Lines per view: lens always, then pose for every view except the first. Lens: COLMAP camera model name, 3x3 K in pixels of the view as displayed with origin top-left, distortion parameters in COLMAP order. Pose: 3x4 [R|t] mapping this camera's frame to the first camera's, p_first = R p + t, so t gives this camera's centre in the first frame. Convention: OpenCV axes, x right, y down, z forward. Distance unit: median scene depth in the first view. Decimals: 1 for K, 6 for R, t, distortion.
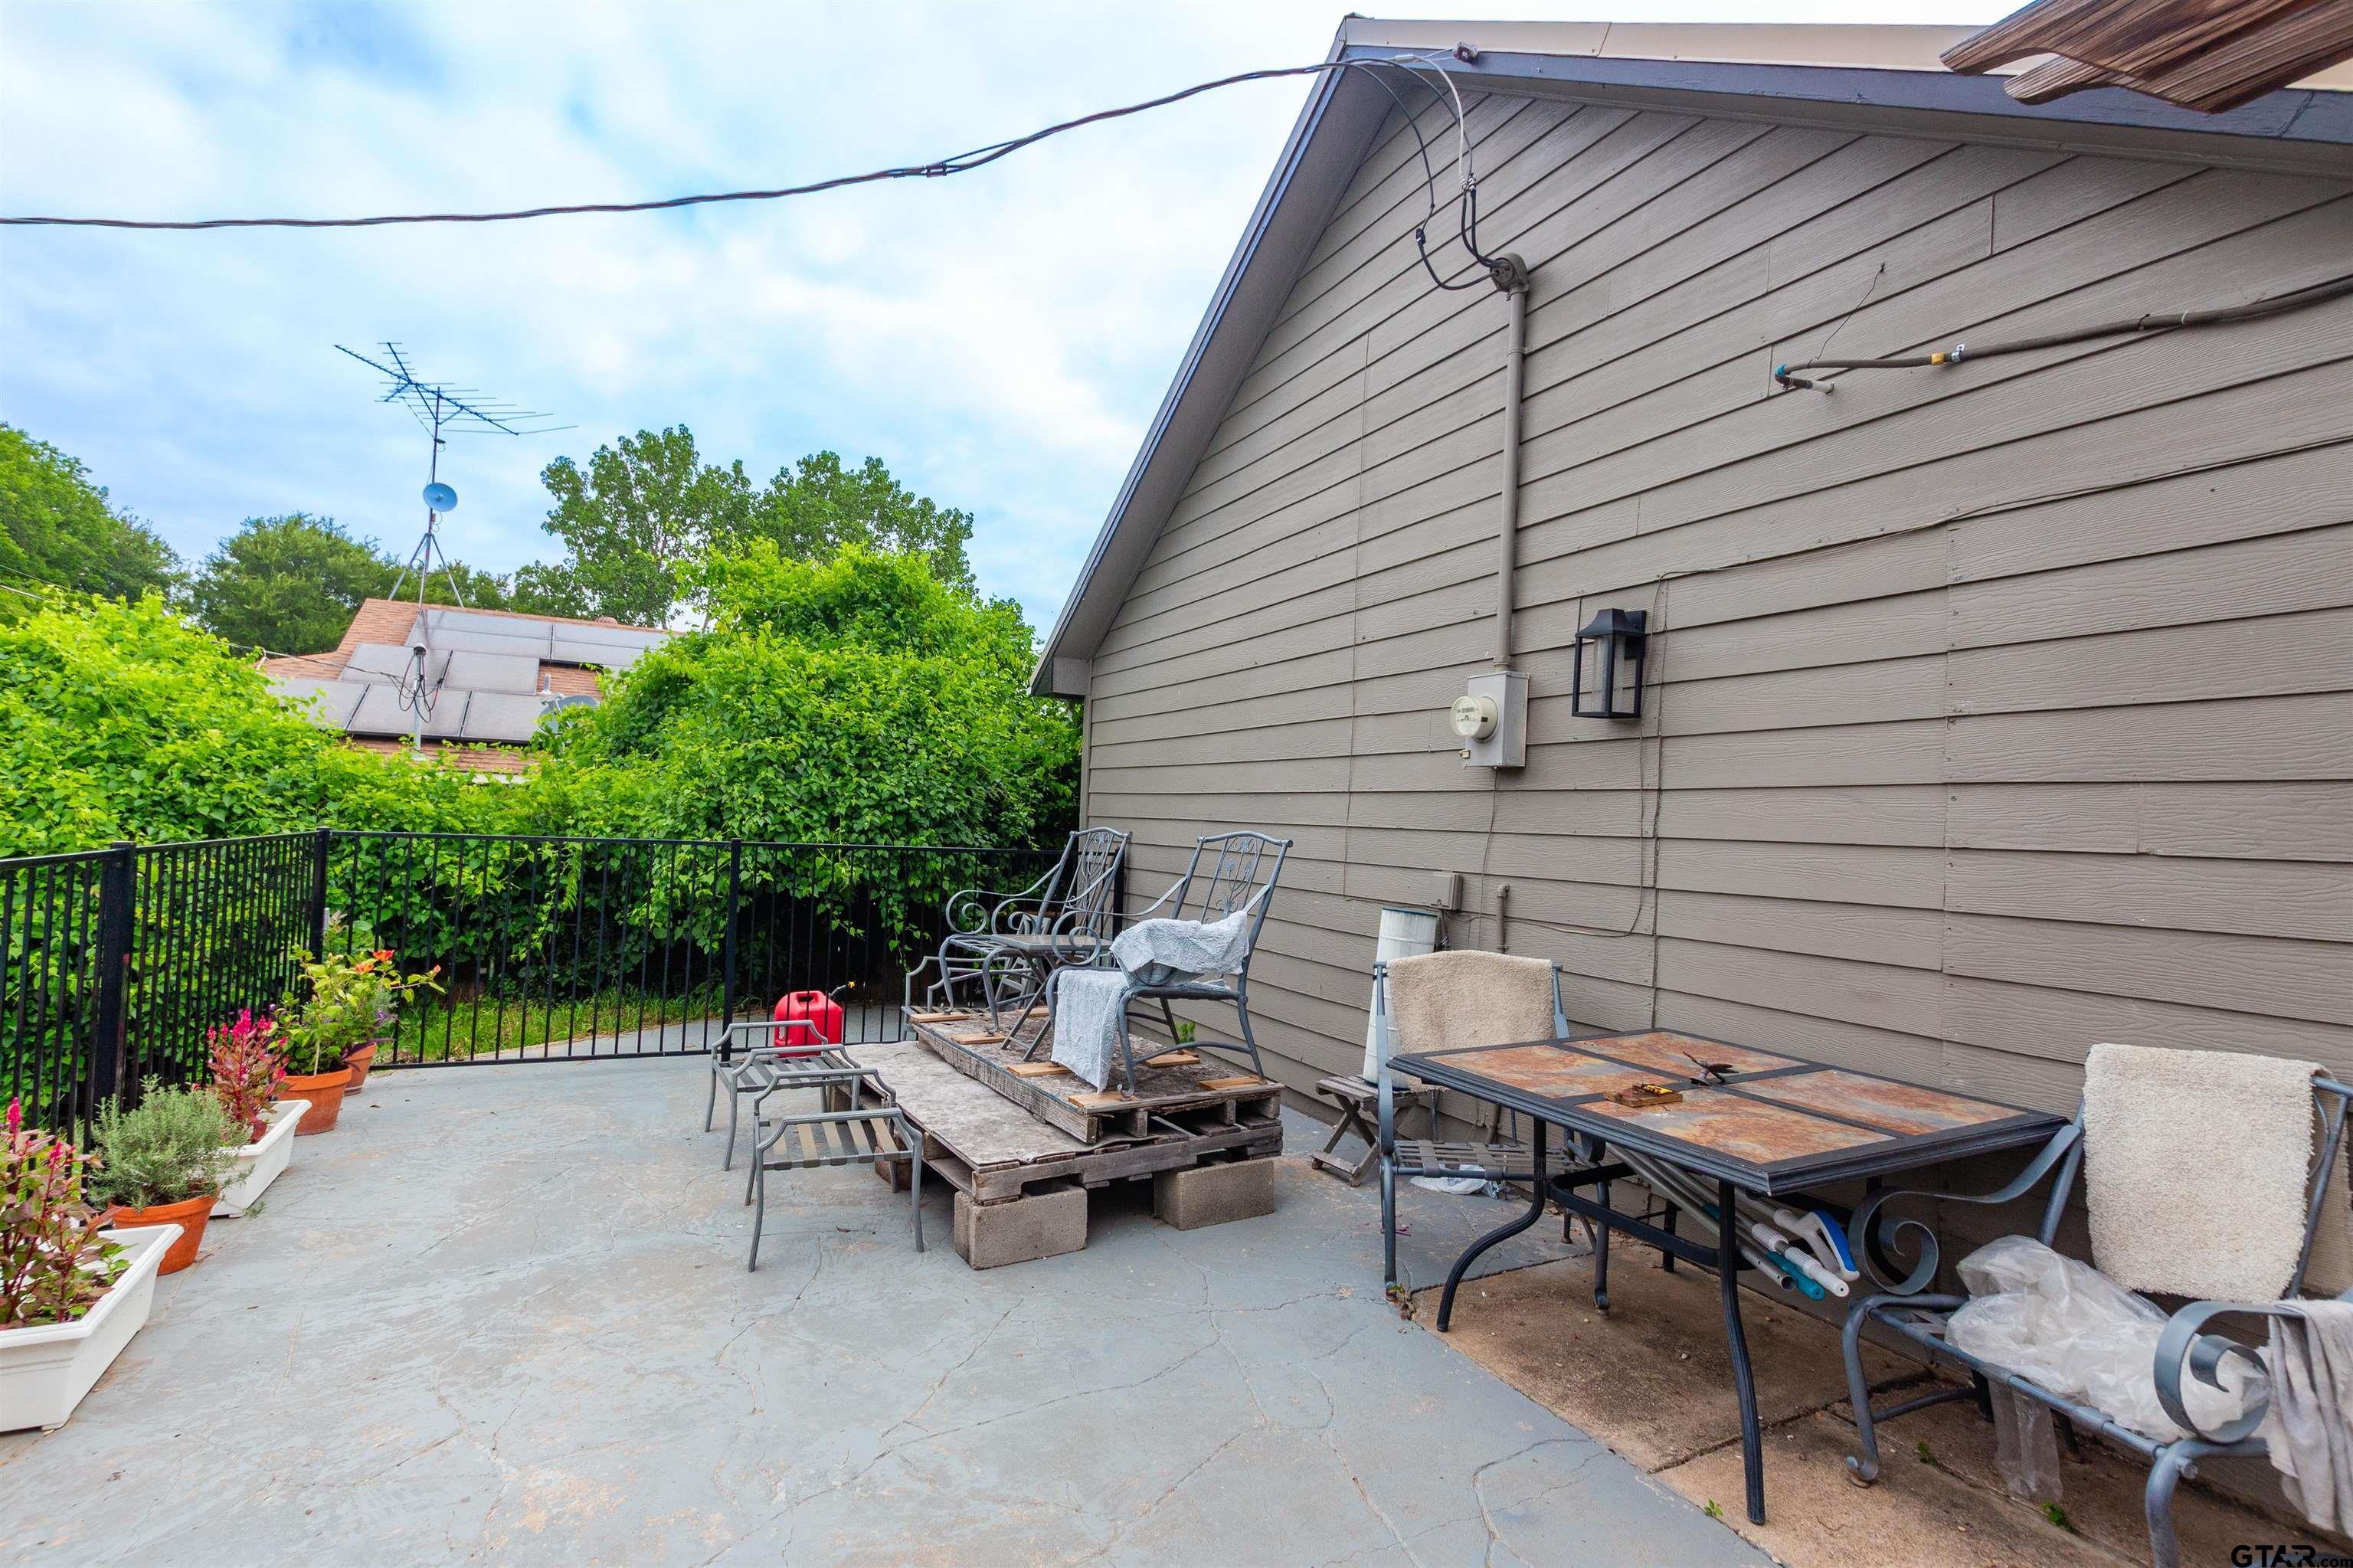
lens RADIAL K [[1112.1, 0, 1145.8], [0, 1112.1, 788.1], [0, 0, 1]] dist [0.000059, 0.000001]
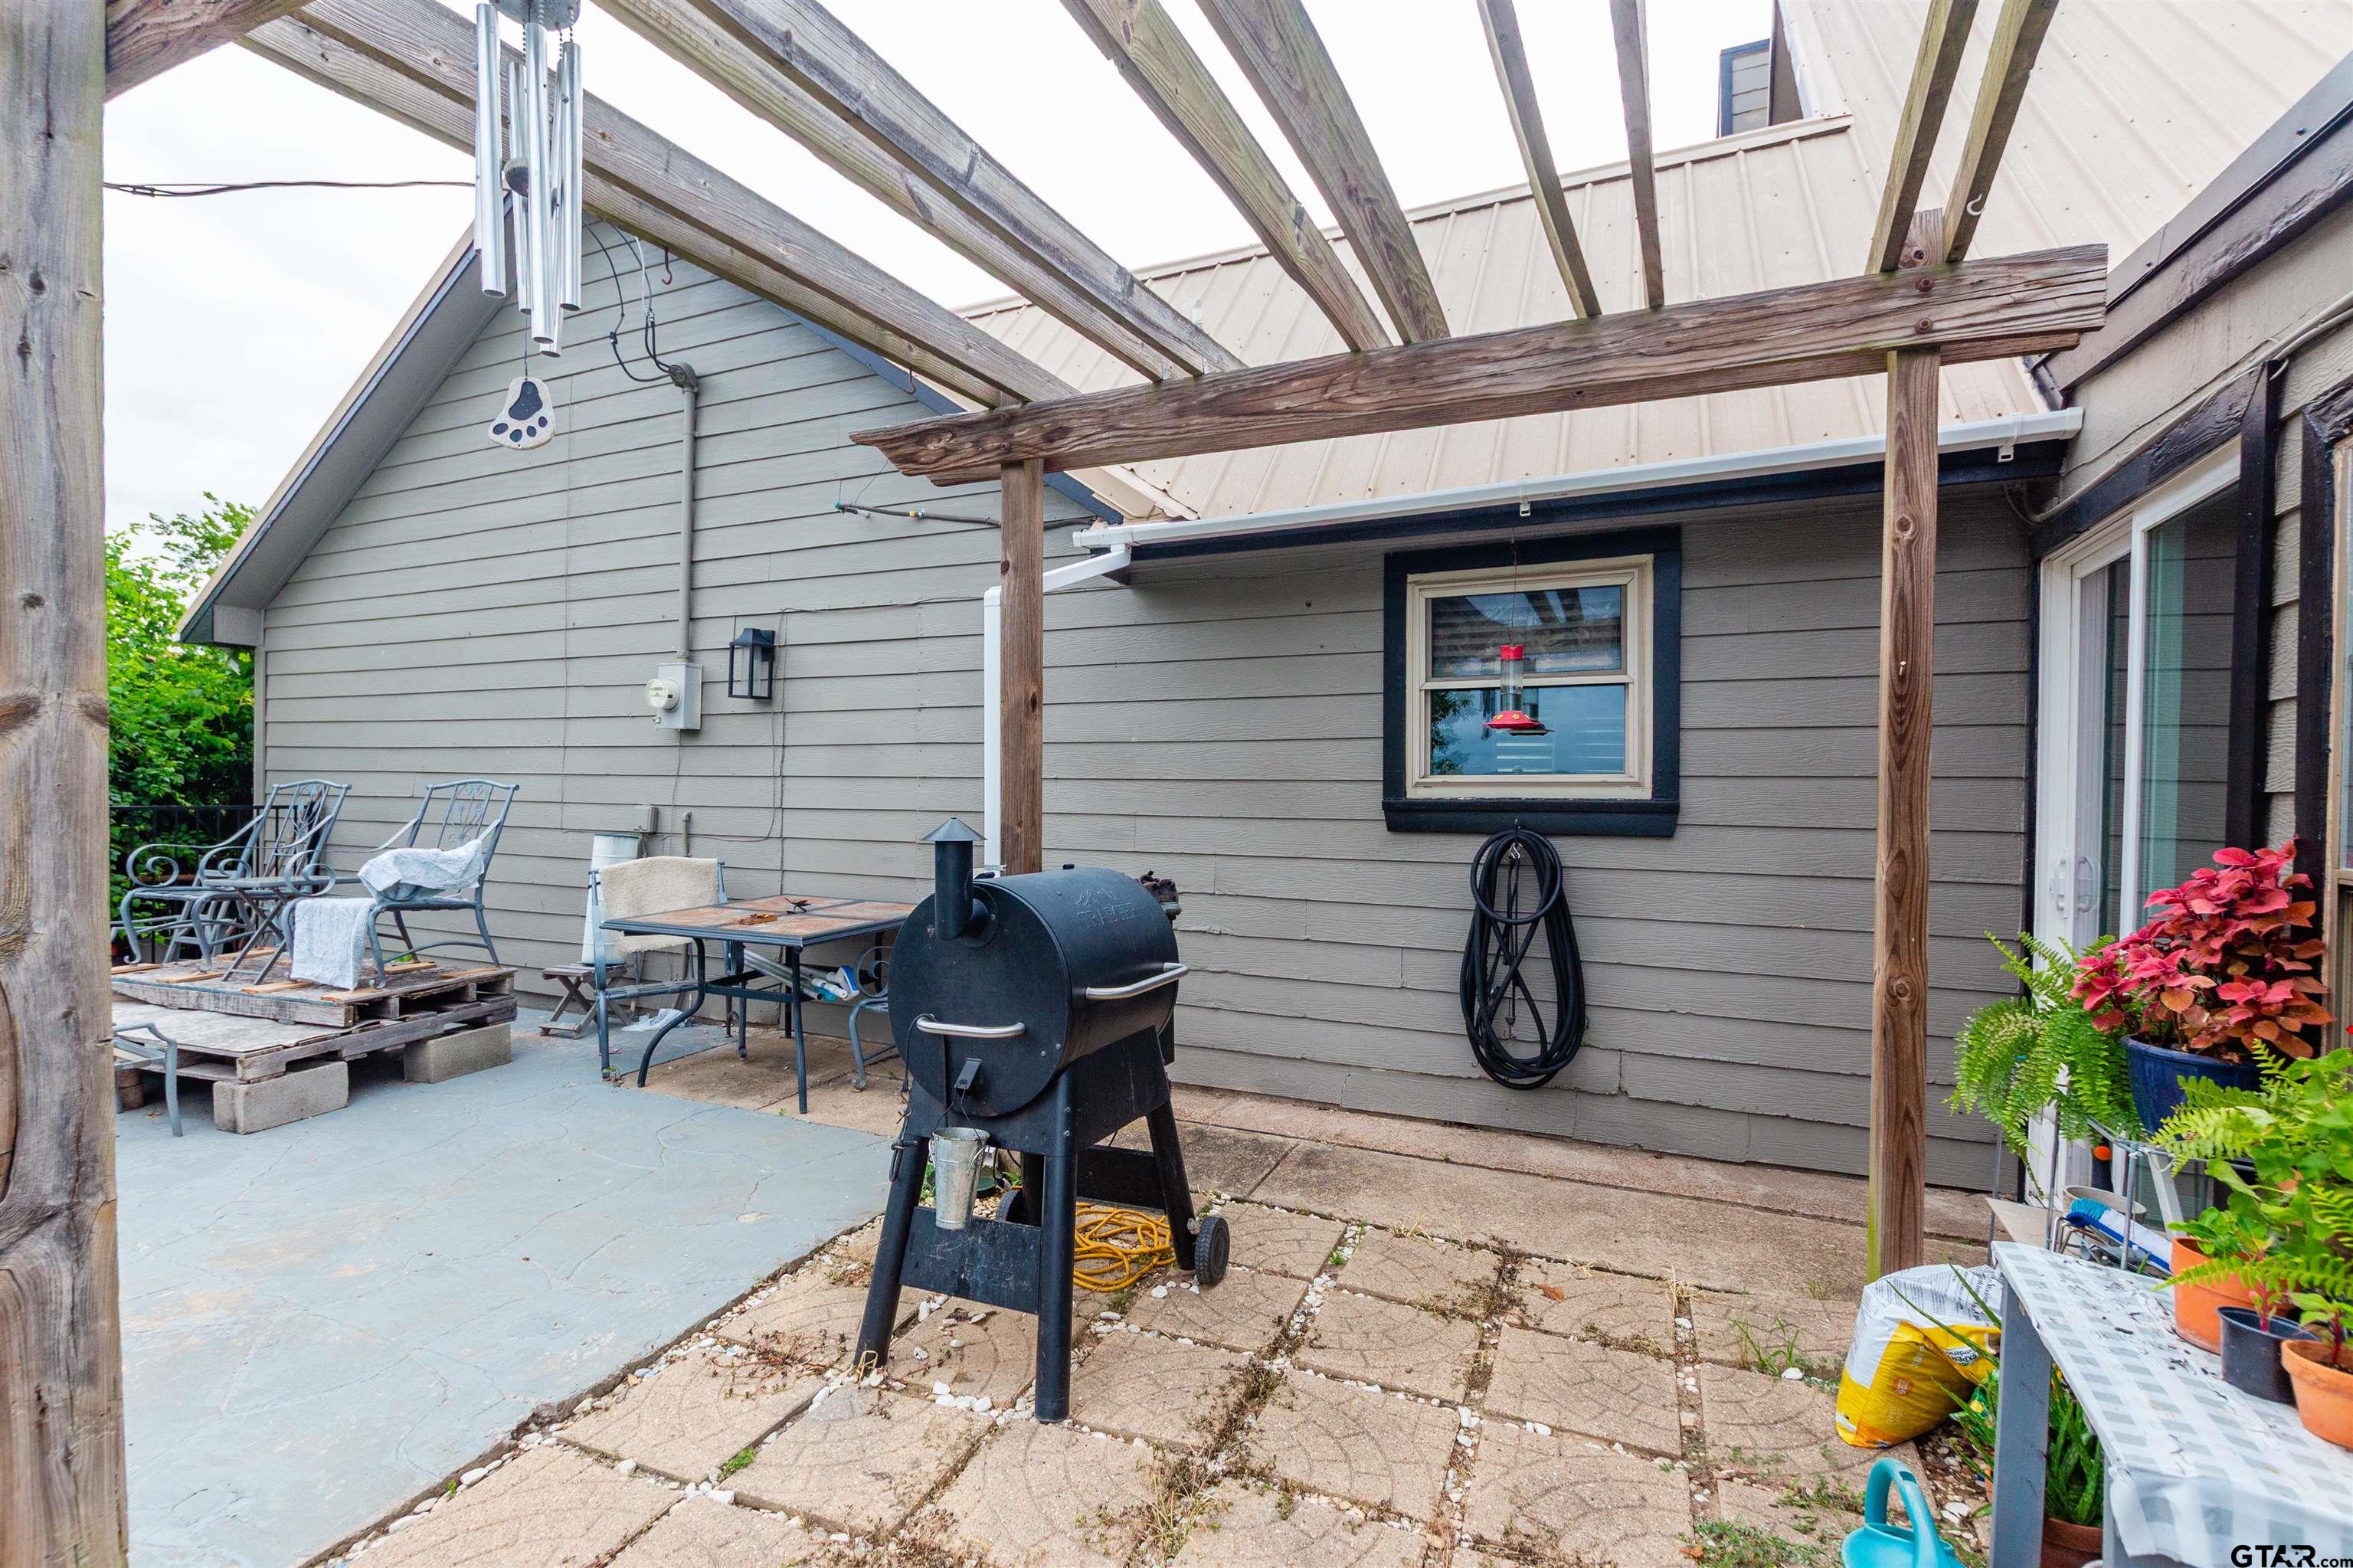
lens RADIAL K [[1112.1, 0, 1145.8], [0, 1112.1, 788.1], [0, 0, 1]] dist [0.000059, 0.000001]
pose [[0.784242, -0.029303, 0.619763, -0.106916], [-0.000199, 0.998872, 0.047479, -0.012296], [-0.620456, -0.037358, 0.783351, -0.515653]]
